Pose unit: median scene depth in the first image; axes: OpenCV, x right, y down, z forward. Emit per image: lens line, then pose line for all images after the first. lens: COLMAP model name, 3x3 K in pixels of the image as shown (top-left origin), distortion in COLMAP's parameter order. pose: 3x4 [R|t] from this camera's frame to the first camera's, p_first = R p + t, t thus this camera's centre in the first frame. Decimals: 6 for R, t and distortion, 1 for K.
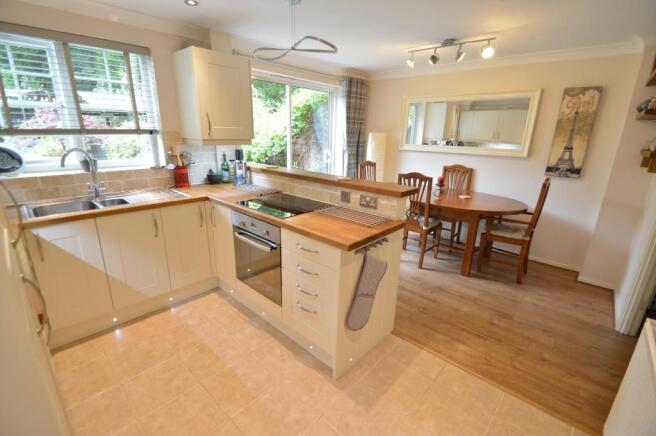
lens RADIAL K [[292.3, 0, 328.0], [0, 292.3, 218.0], [0, 0, 1]] dist [0.000248, -0.000126]
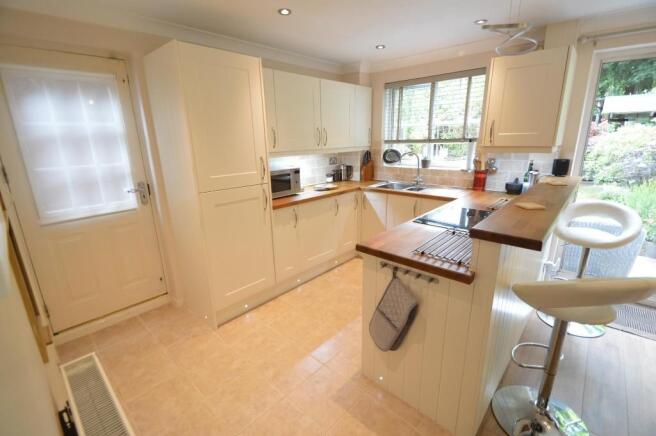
lens RADIAL K [[292.3, 0, 328.0], [0, 292.3, 218.0], [0, 0, 1]] dist [0.000248, -0.000126]
pose [[-0.005478, 0.241261, -0.970445, 0.630403], [-0.265123, 0.935380, 0.234040, -0.126660], [0.964199, 0.258569, 0.058839, 0.468272]]
